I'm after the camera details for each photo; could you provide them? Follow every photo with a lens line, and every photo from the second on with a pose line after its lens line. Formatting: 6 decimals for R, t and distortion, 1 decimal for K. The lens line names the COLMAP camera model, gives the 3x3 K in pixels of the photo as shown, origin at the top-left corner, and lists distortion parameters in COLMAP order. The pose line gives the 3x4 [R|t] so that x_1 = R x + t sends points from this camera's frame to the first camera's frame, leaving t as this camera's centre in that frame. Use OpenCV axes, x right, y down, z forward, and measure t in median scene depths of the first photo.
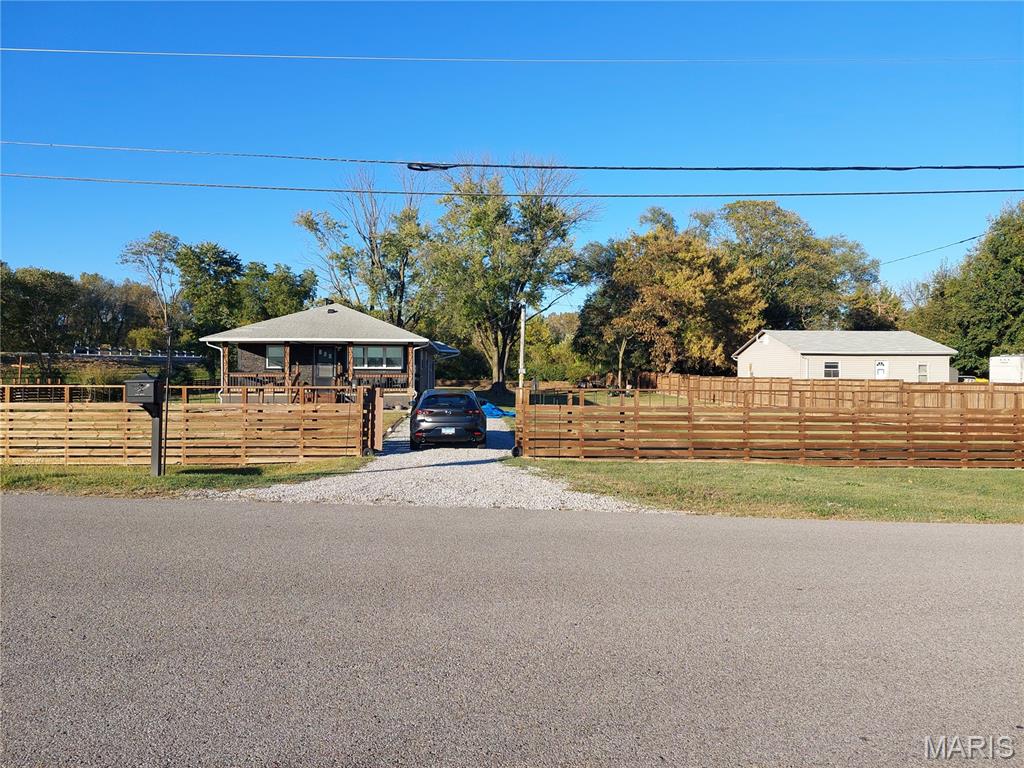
lens RADIAL K [[717.5, 0, 512.0], [0, 717.5, 384.0], [0, 0, 1]] dist [-0.001744, -0.003333]
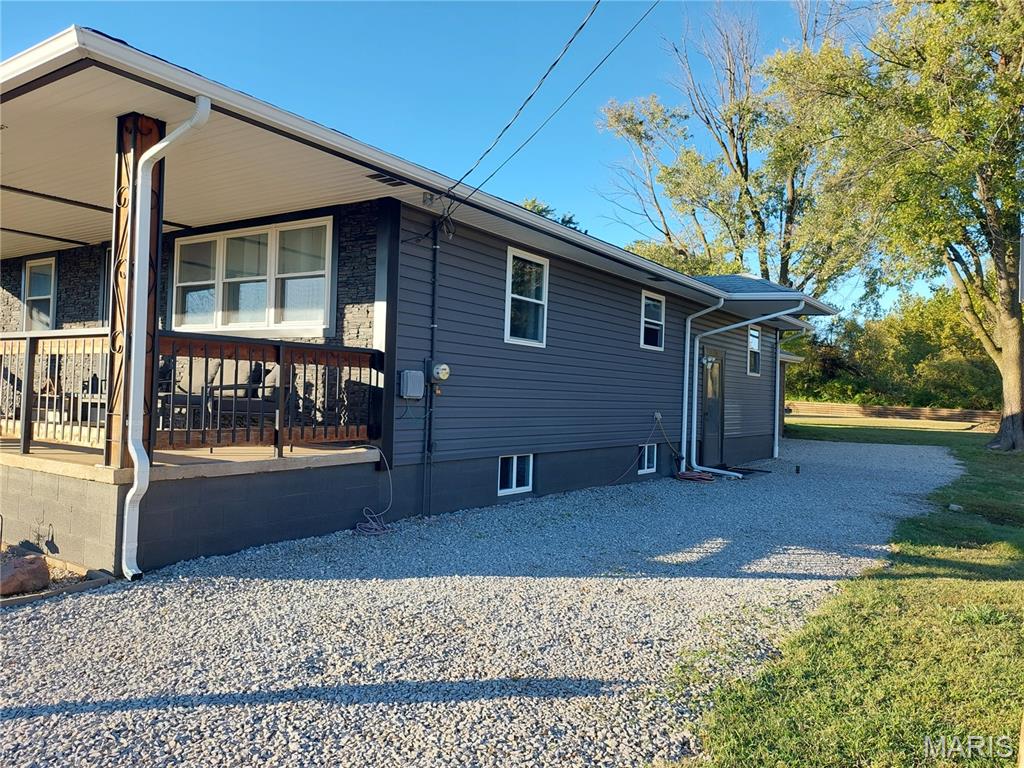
lens RADIAL K [[733.5, 0, 512.0], [0, 733.5, 384.0], [0, 0, 1]] dist [0.007358, -0.001663]
pose [[0.793664, 0.012765, -0.608222, 0.006904], [-0.033517, 0.999179, -0.022767, -0.002308], [0.607432, 0.038455, 0.793440, 0.867011]]
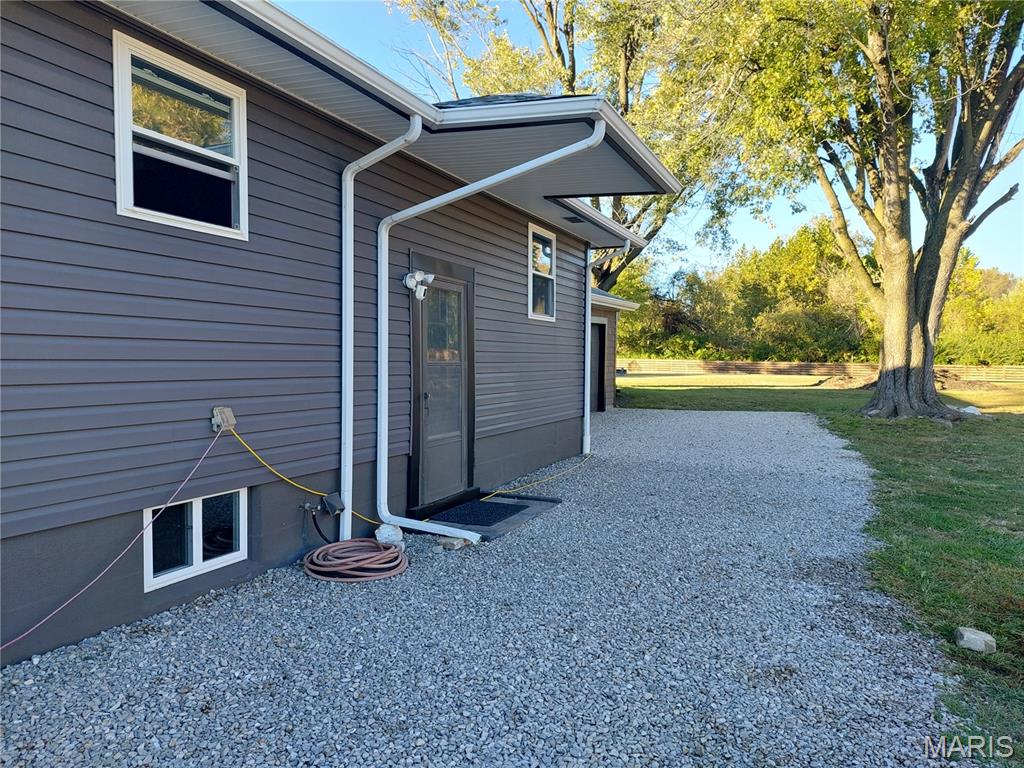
lens RADIAL K [[737.5, 0, 531.1], [0, 737.5, 401.0], [0, 0, 1]] dist [0.065351, -0.001263]
pose [[0.907203, 0.024701, -0.419967, -0.044183], [-0.005386, 0.998875, 0.047116, -0.006146], [0.420658, -0.040482, 0.906316, 1.080121]]
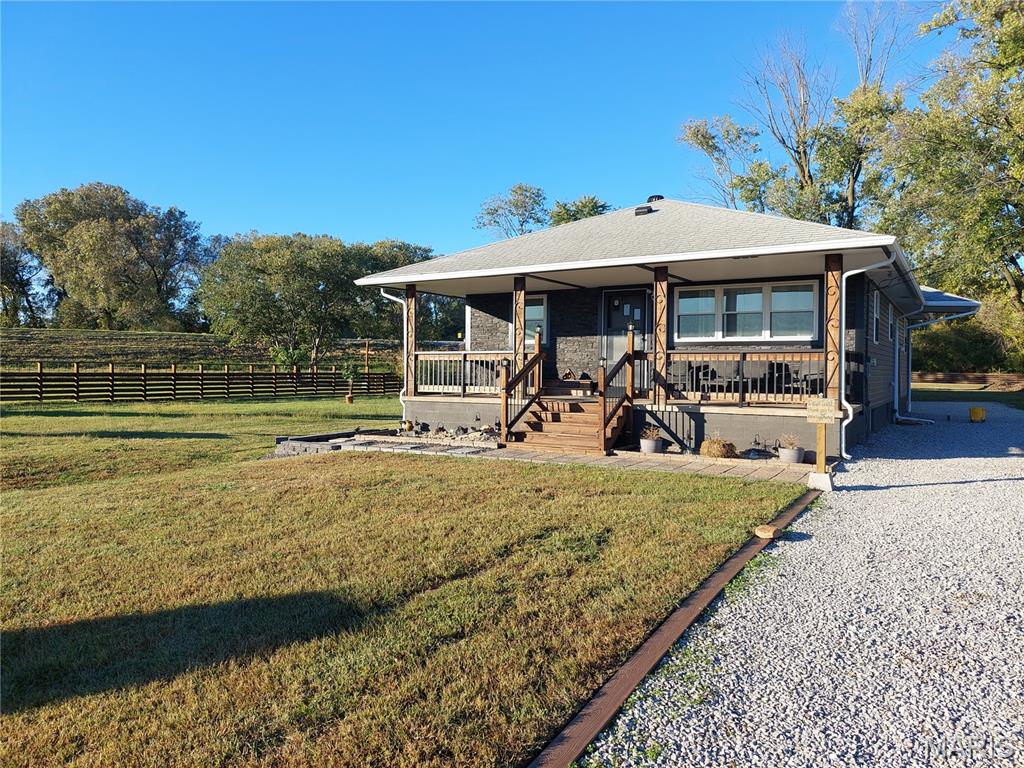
lens RADIAL K [[717.5, 0, 512.0], [0, 717.5, 384.0], [0, 0, 1]] dist [-0.001744, -0.003333]
pose [[0.819397, 0.016438, -0.572990, -0.068092], [-0.010290, 0.999849, 0.013969, -0.001999], [0.573134, -0.005550, 0.819443, 0.605141]]
